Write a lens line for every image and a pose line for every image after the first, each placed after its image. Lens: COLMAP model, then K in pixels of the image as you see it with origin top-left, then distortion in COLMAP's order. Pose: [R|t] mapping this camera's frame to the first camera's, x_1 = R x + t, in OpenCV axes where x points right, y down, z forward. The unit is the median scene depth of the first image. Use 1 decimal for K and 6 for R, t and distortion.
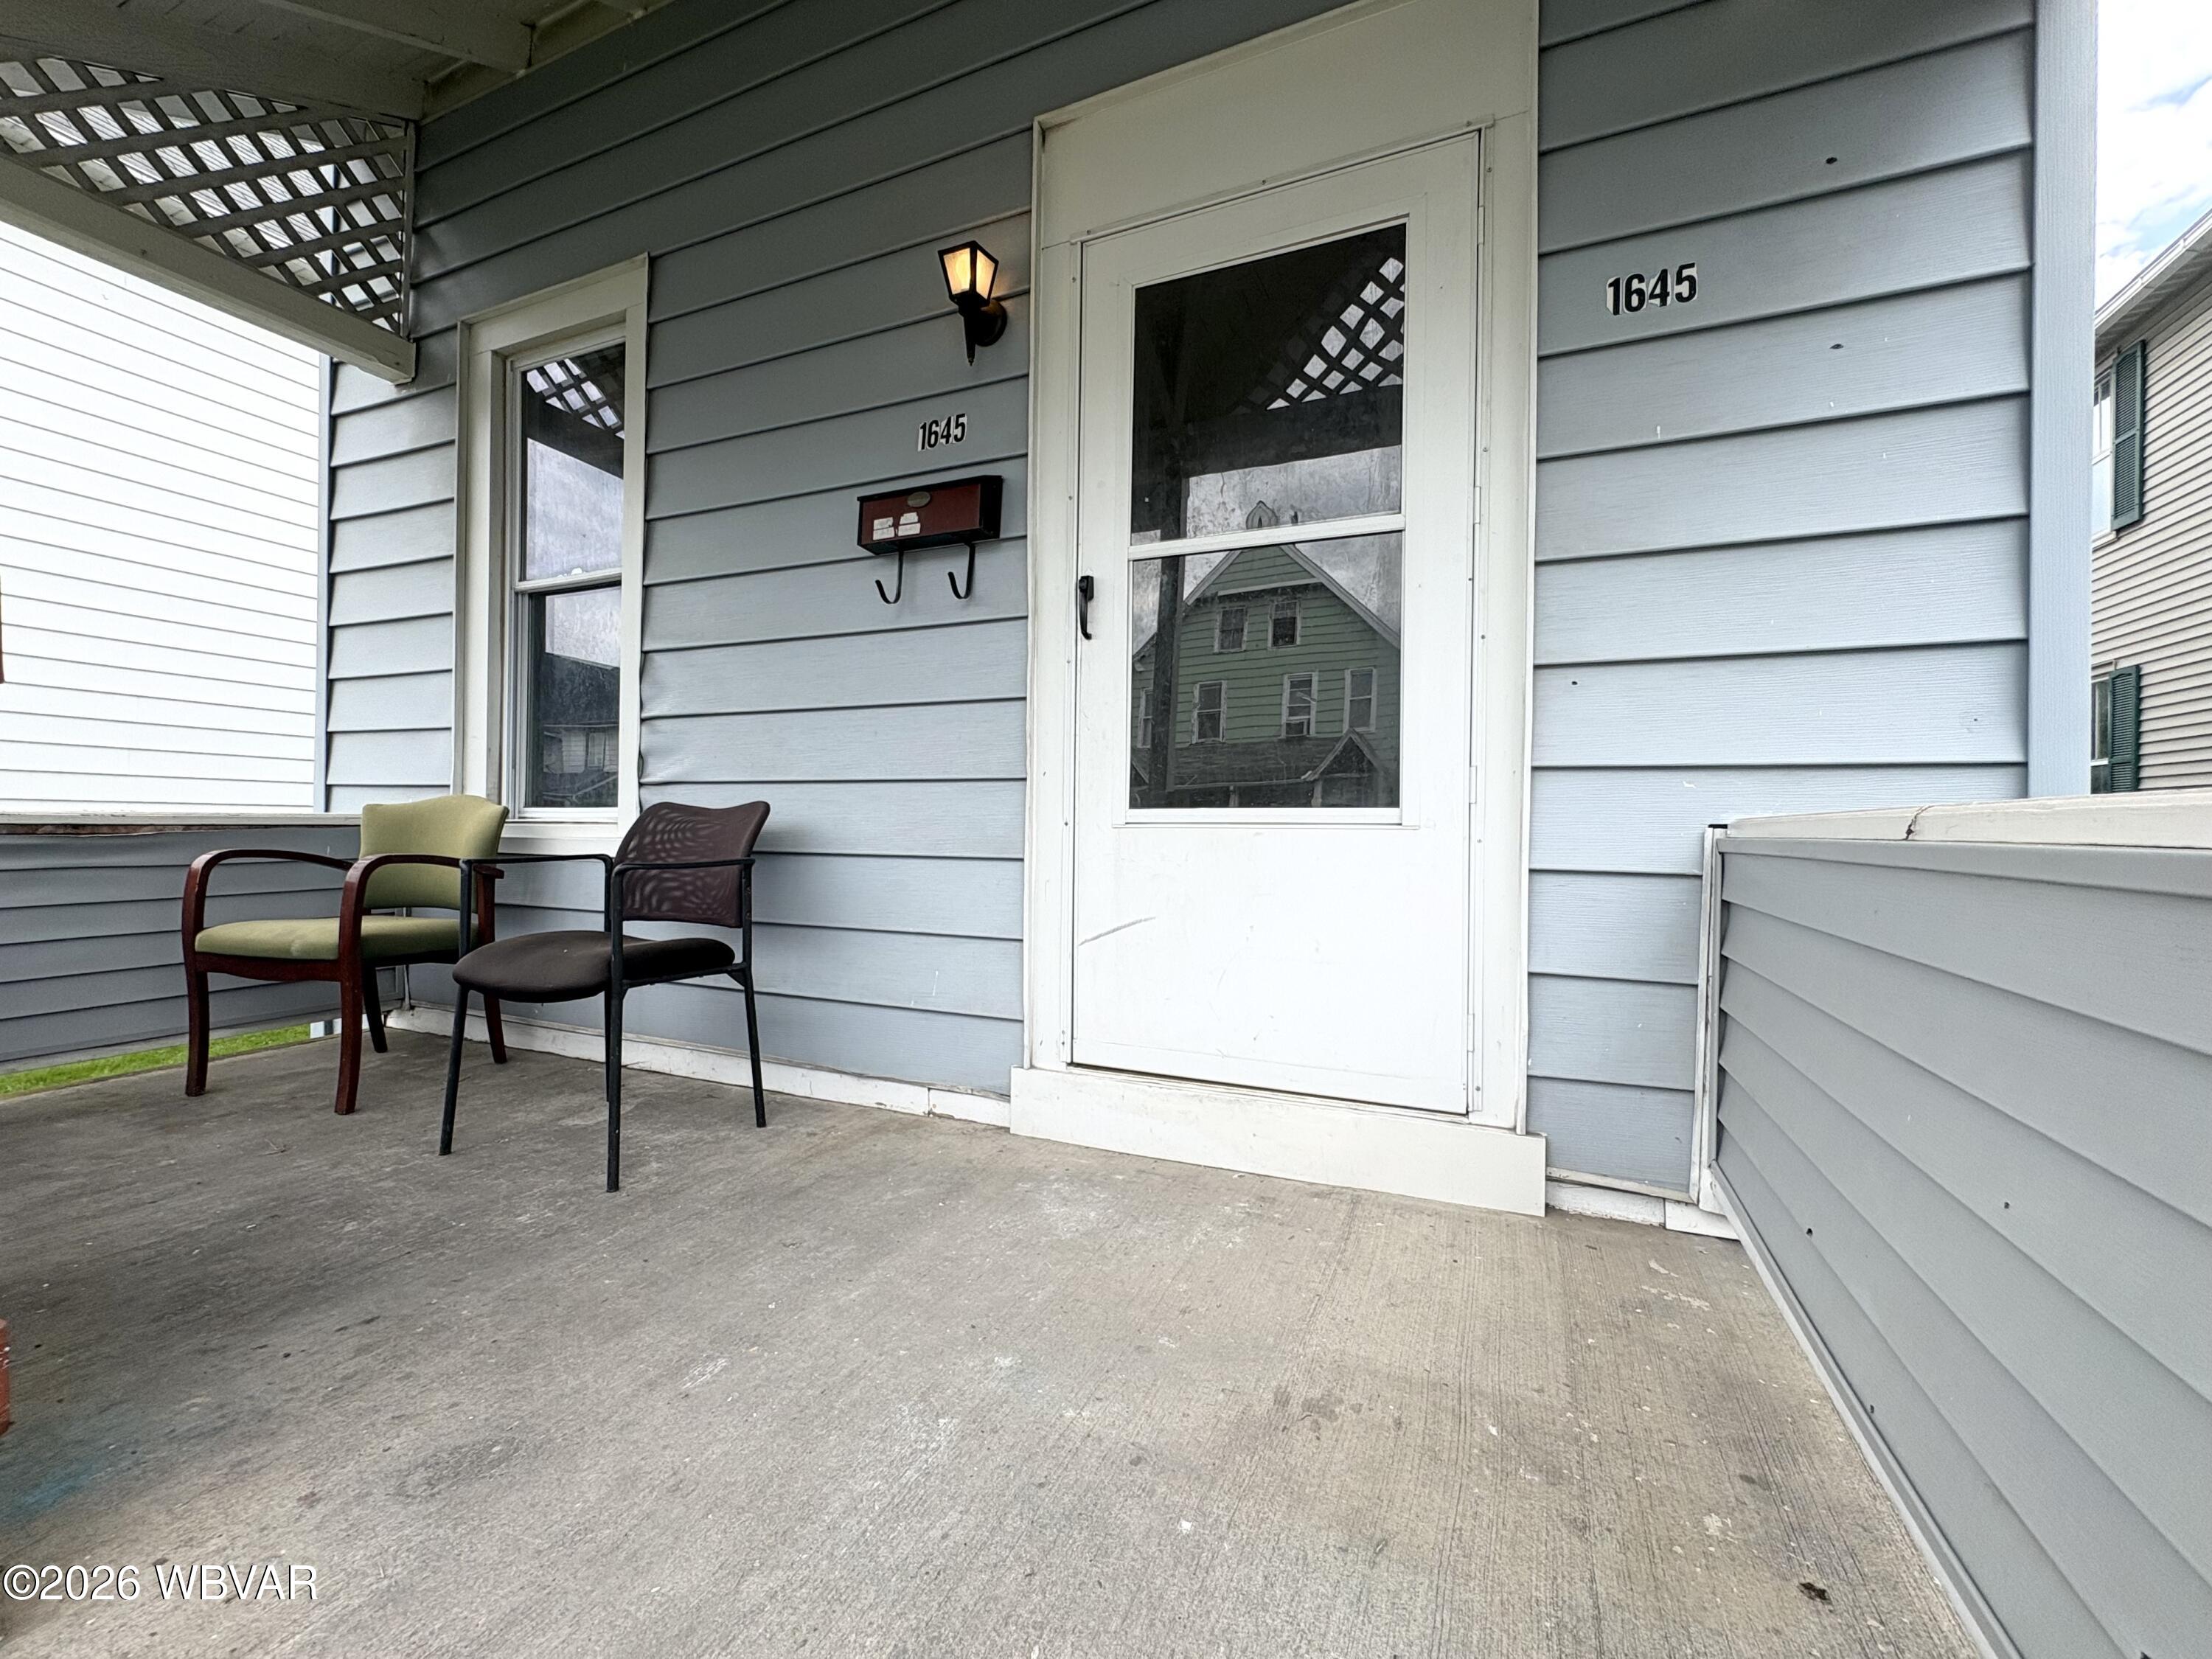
lens RADIAL K [[883.3, 0, 1102.1], [0, 883.3, 827.7], [0, 0, 1]] dist [0.000315, -0.000423]
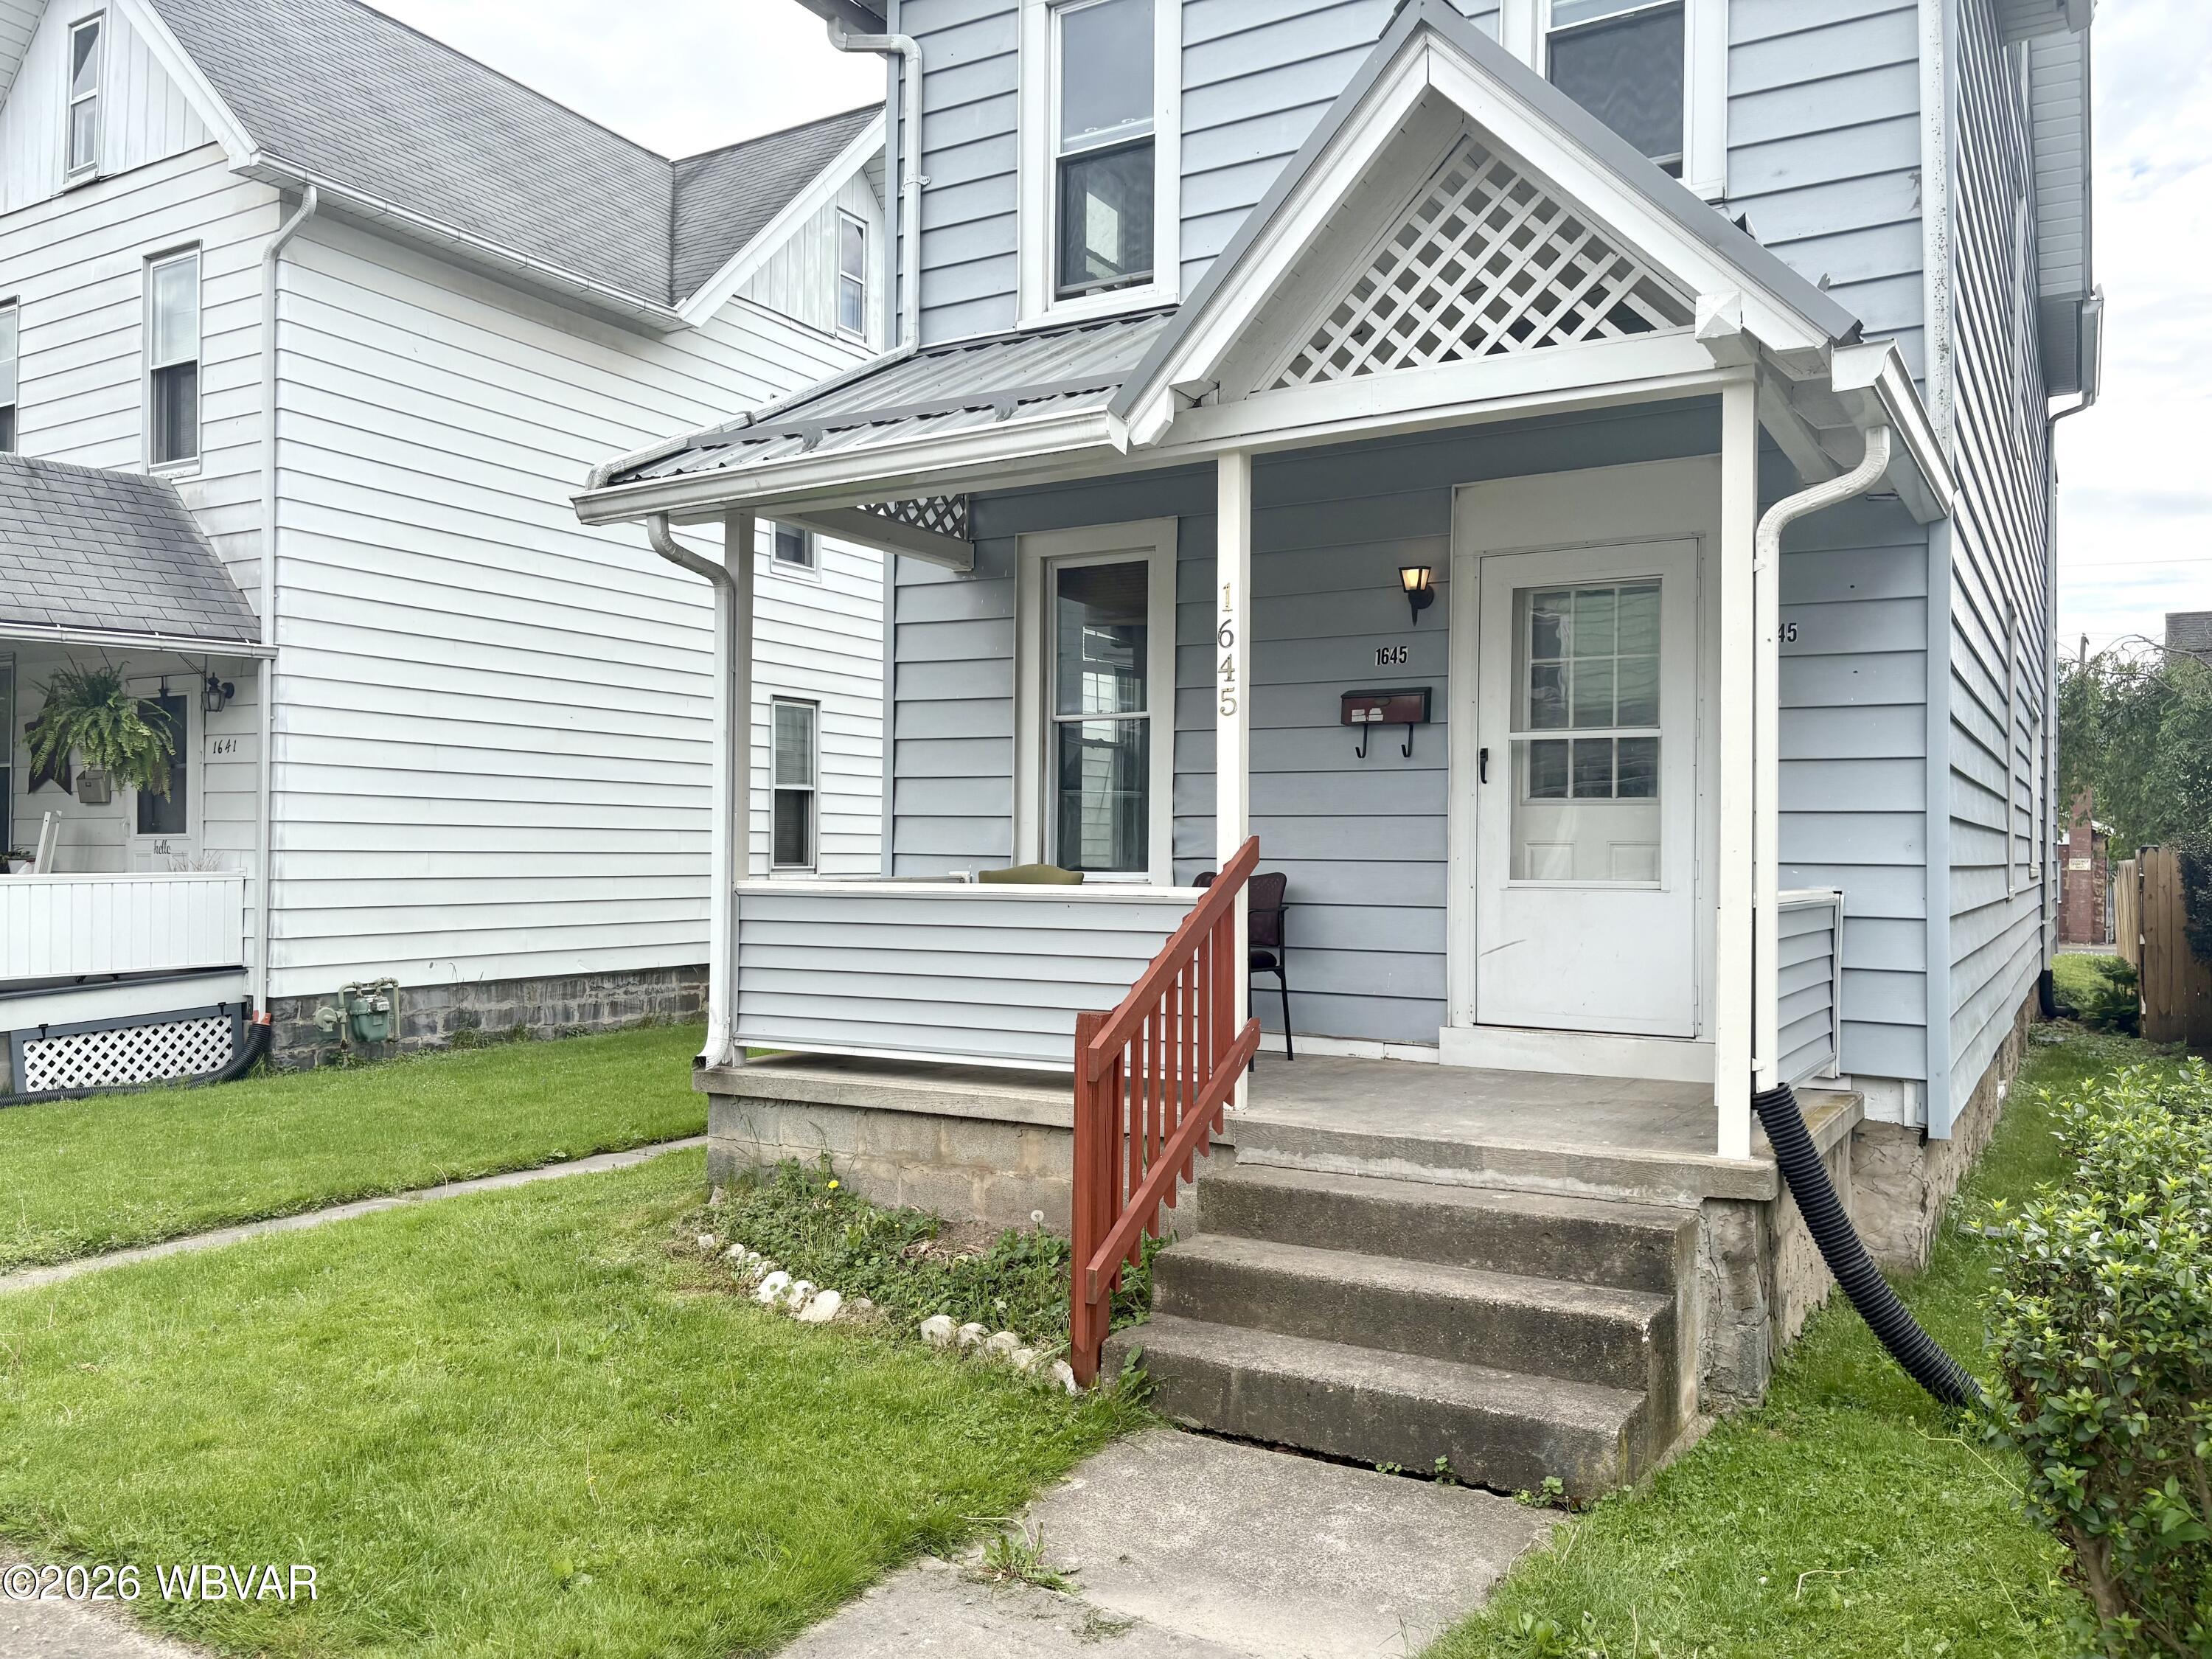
lens RADIAL K [[1670.1, 0, 1106.0], [0, 1670.1, 829.5], [0, 0, 1]] dist [0.126027, -0.258151]
pose [[0.993289, -0.003590, -0.115601, -0.366121], [0.001812, 0.999879, -0.015478, -0.067360], [0.115642, 0.015164, 0.993175, -2.342271]]
